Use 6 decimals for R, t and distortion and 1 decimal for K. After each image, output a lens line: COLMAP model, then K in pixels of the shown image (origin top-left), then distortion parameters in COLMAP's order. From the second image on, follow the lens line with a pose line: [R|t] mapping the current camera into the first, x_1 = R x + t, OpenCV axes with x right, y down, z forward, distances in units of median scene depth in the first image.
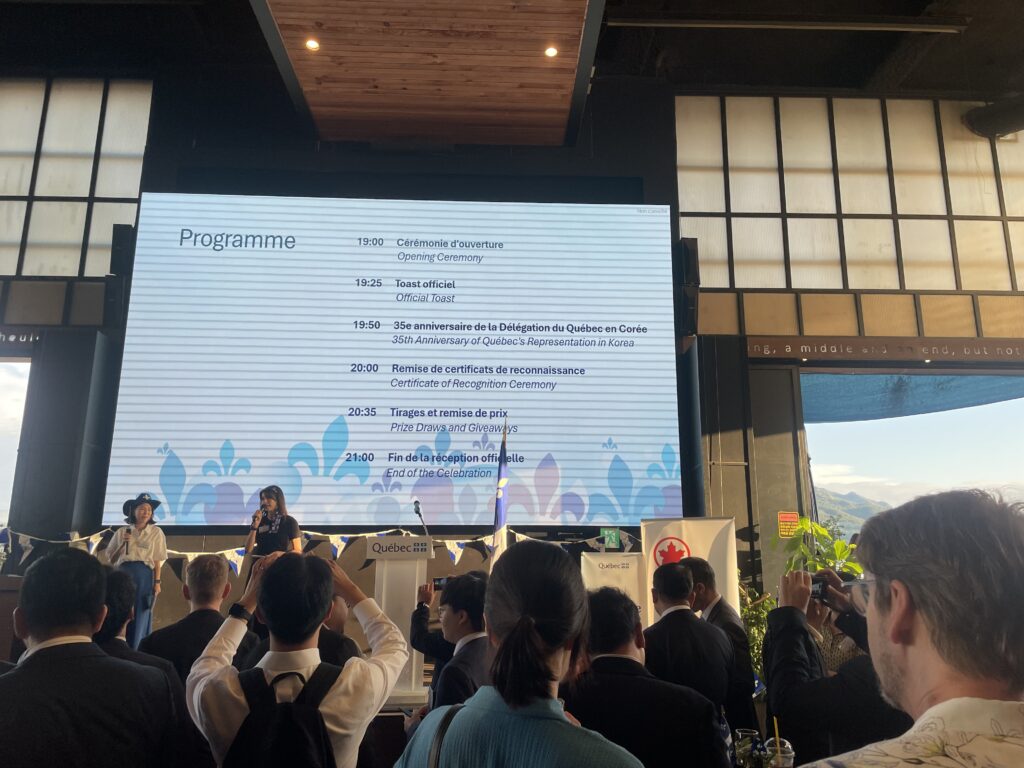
lens RADIAL K [[761.3, 0, 516.9], [0, 761.3, 391.0], [0, 0, 1]] dist [0.056202, -0.075851]
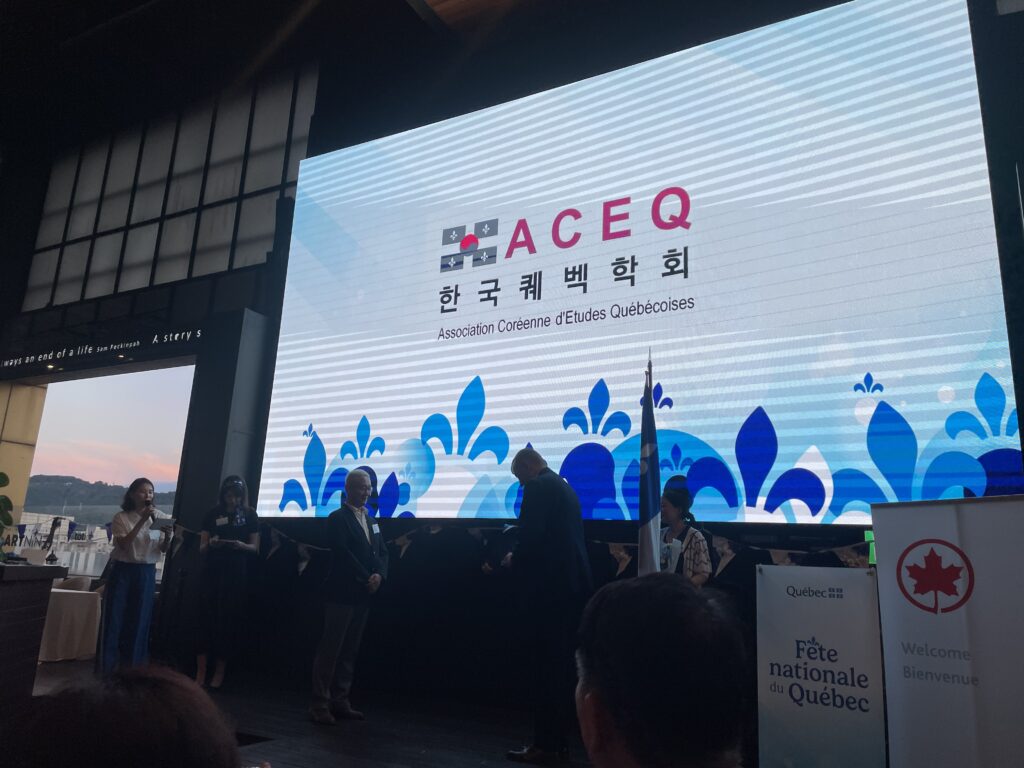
lens RADIAL K [[761.3, 0, 506.8], [0, 761.3, 370.6], [0, 0, 1]] dist [0.056202, -0.075851]
pose [[0.852827, -0.095752, -0.513340, 0.175174], [0.071015, 0.995179, -0.067649, 0.073213], [0.517342, 0.021238, 0.855515, 0.325879]]
